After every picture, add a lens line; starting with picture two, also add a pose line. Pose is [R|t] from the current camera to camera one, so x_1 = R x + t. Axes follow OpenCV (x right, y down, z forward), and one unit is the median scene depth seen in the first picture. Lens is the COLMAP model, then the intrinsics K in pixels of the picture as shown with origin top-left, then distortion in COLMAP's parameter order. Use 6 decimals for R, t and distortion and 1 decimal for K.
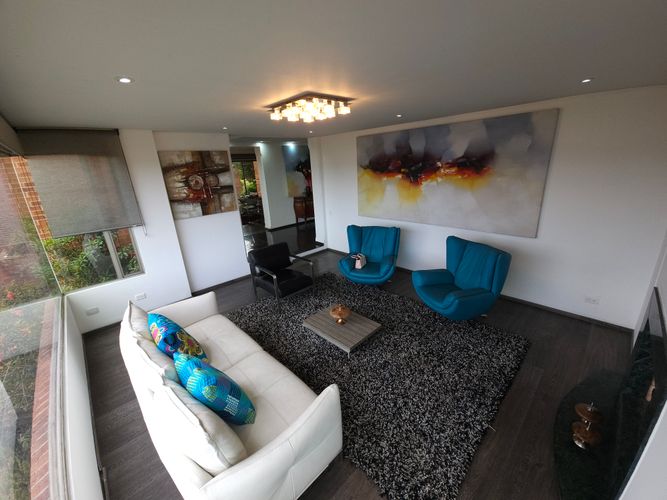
lens RADIAL K [[269.4, 0, 336.8], [0, 269.4, 249.9], [0, 0, 1]] dist [0.009572, -0.006942]
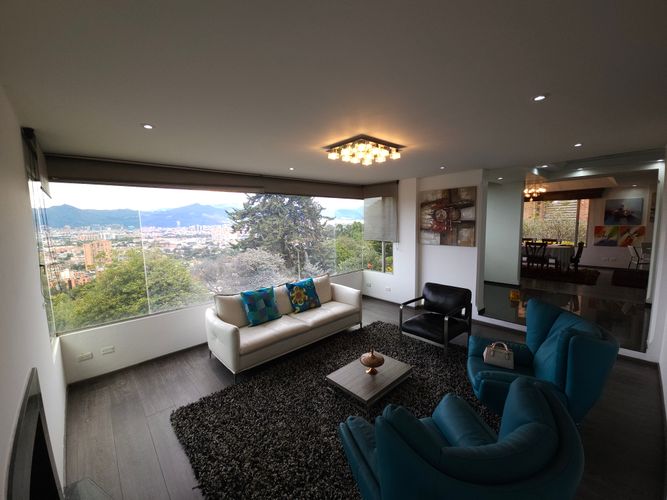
lens RADIAL K [[269.4, 0, 336.8], [0, 269.4, 249.9], [0, 0, 1]] dist [0.009572, -0.006942]
pose [[-0.030157, 0.156718, -0.987183, 0.662693], [-0.288162, 0.944336, 0.158719, -0.170760], [0.957107, 0.289255, 0.016682, 0.610577]]
